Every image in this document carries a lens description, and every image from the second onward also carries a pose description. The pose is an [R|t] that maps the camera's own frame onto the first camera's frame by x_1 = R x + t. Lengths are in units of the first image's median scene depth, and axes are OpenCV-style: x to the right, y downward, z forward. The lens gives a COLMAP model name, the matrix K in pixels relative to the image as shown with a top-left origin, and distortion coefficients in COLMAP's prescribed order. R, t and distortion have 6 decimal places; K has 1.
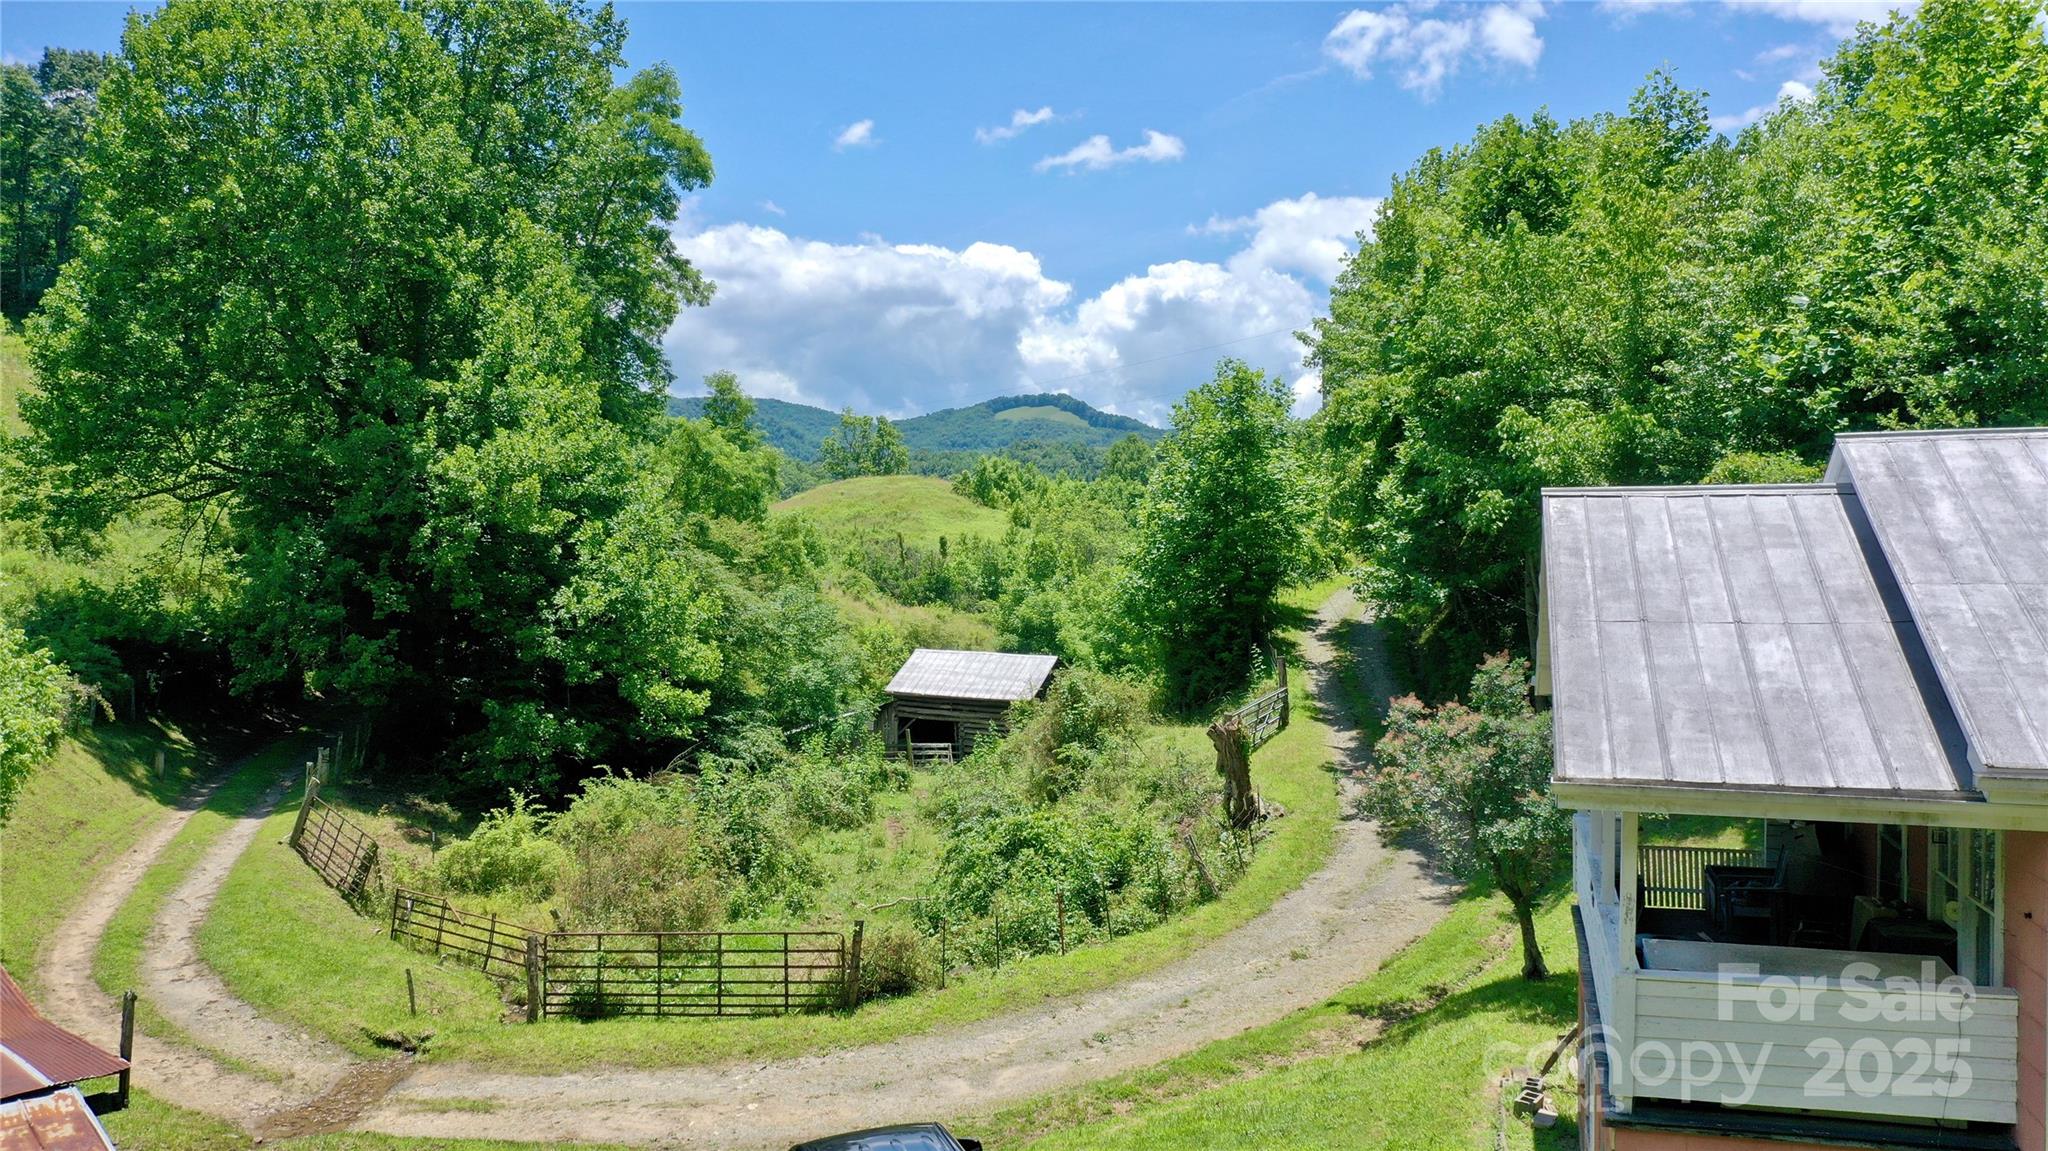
lens RADIAL K [[1610.1, 0, 1024.0], [0, 1610.1, 575.5], [0, 0, 1]] dist [-0.011820, 0.007622]
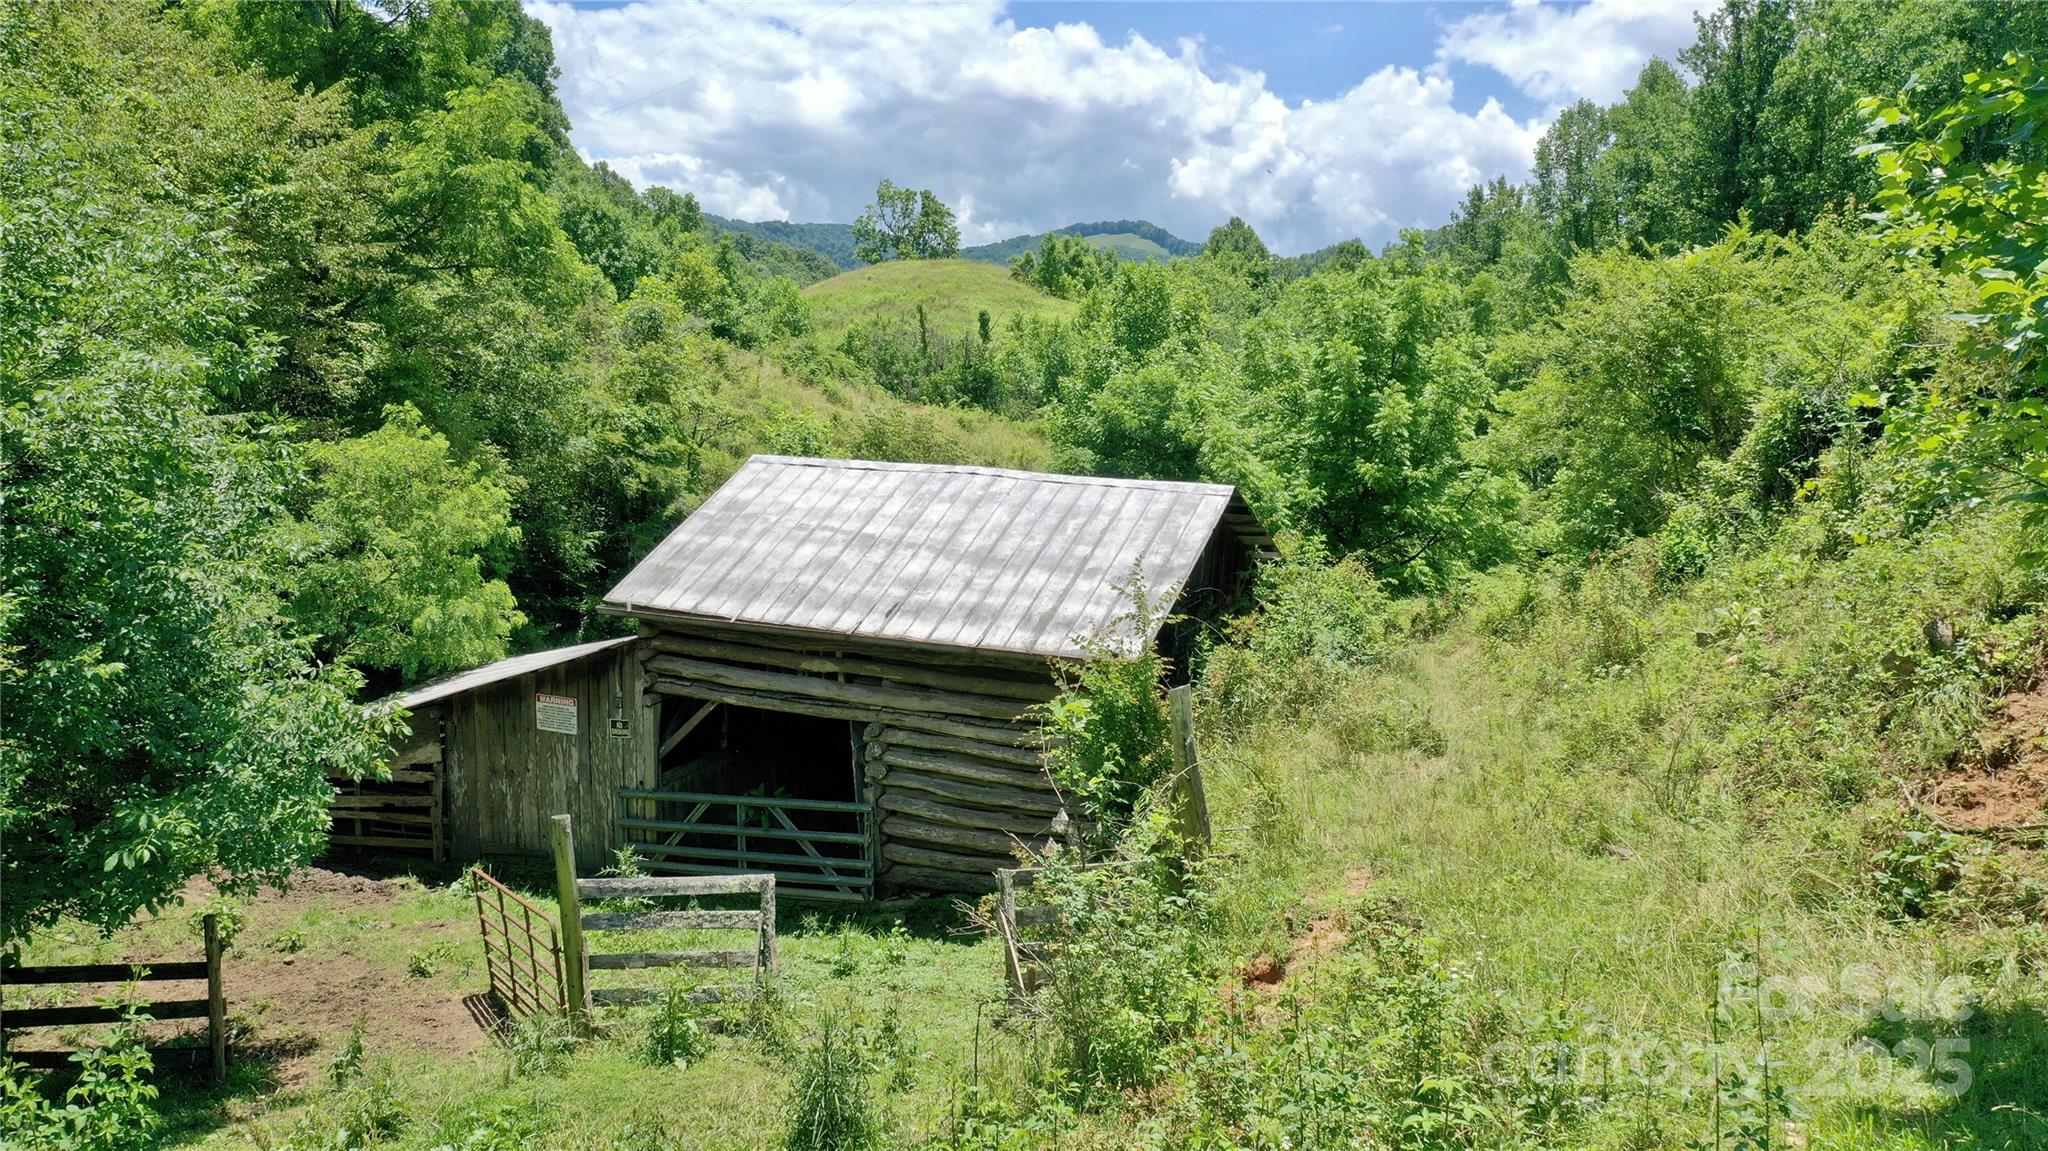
lens RADIAL K [[1610.1, 0, 1024.0], [0, 1610.1, 575.5], [0, 0, 1]] dist [-0.011820, 0.007622]
pose [[0.998823, 0.018855, -0.044694, -0.001295], [-0.014176, 0.994603, 0.102785, 0.019618], [0.046391, -0.102031, 0.993699, 0.377295]]
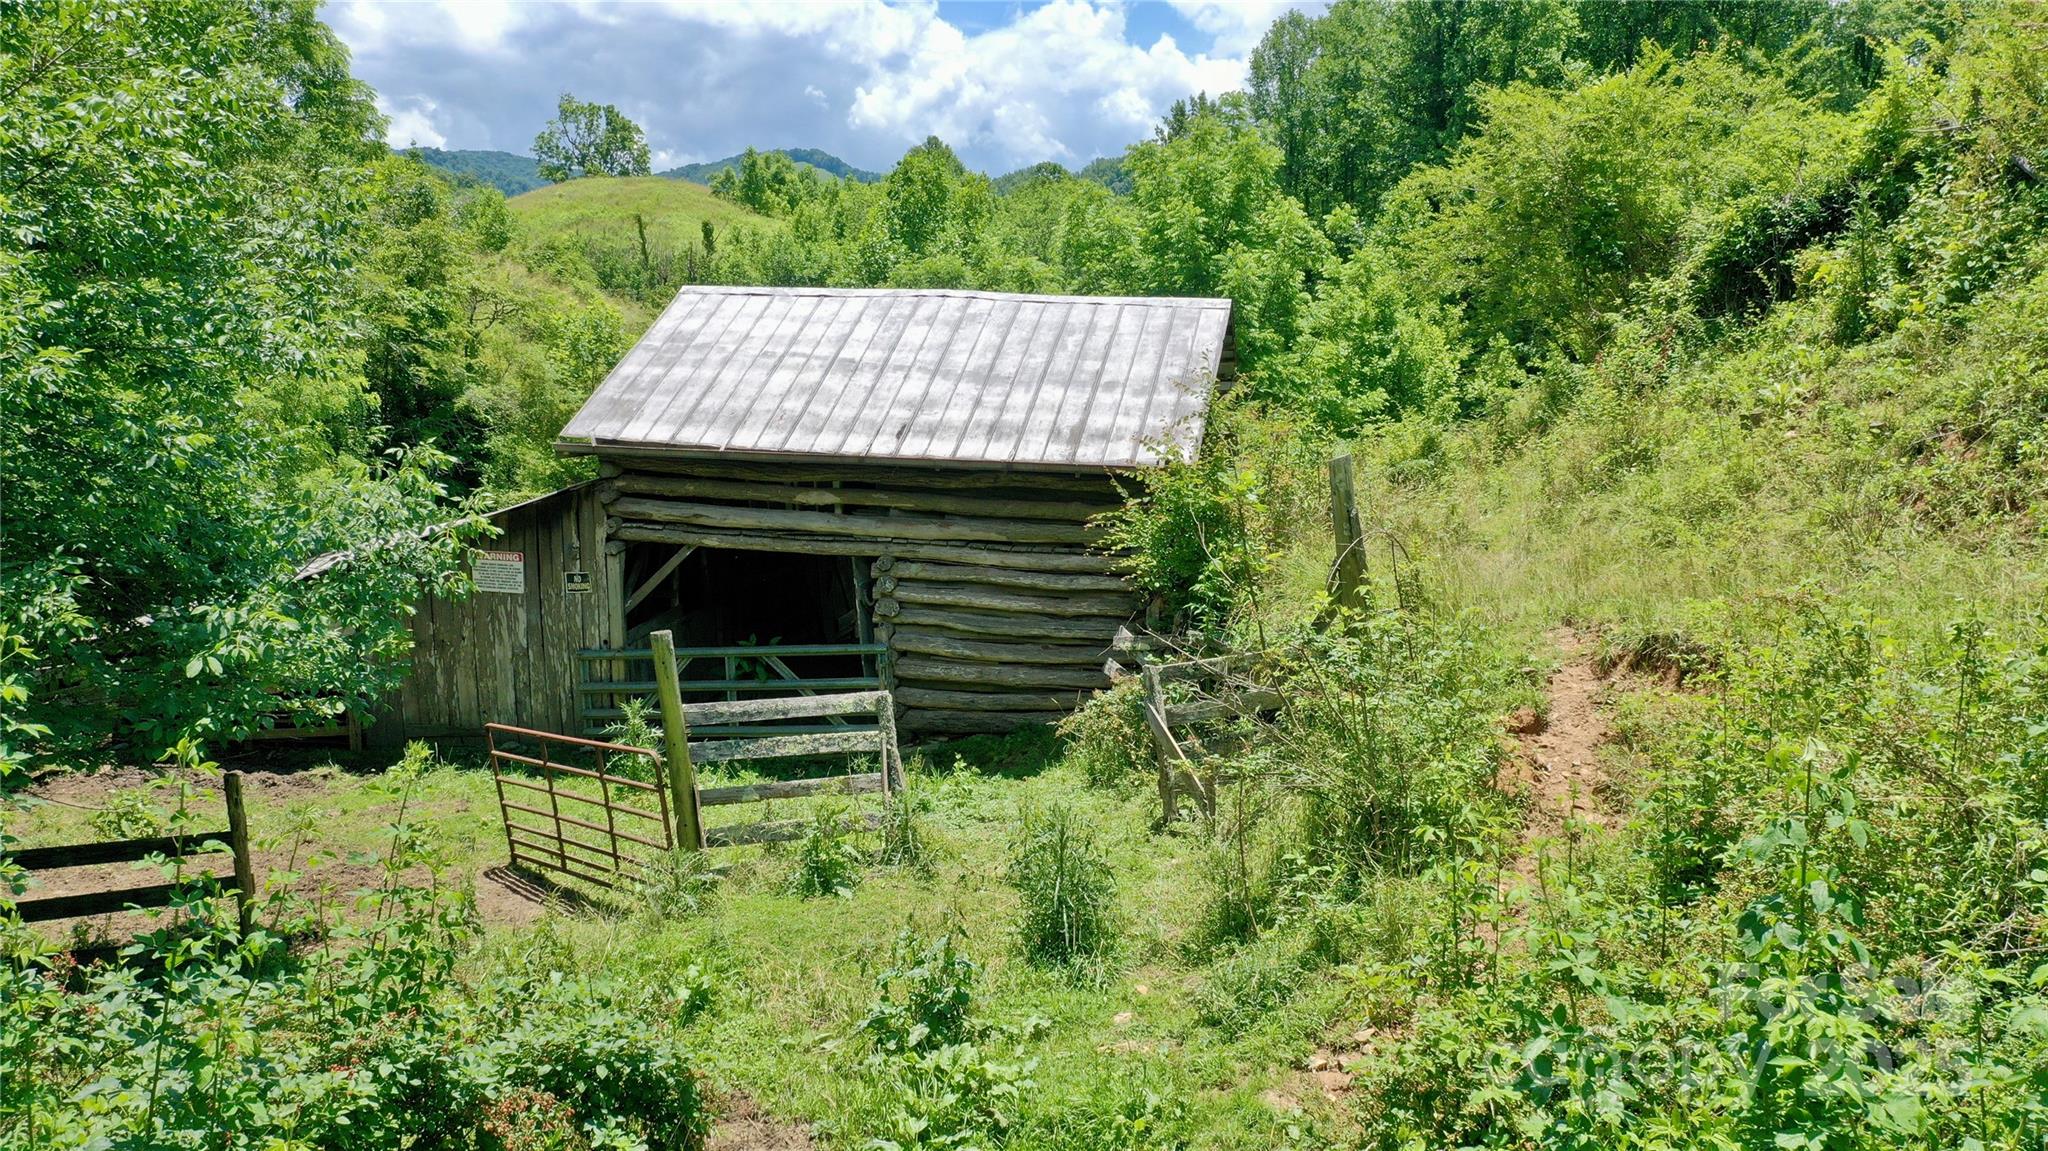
lens RADIAL K [[1610.1, 0, 1024.0], [0, 1610.1, 575.5], [0, 0, 1]] dist [-0.011820, 0.007622]
pose [[0.988707, -0.024968, 0.147766, -0.027783], [0.003612, 0.989707, 0.143060, 0.029900], [-0.149817, -0.140911, 0.978621, 0.386439]]
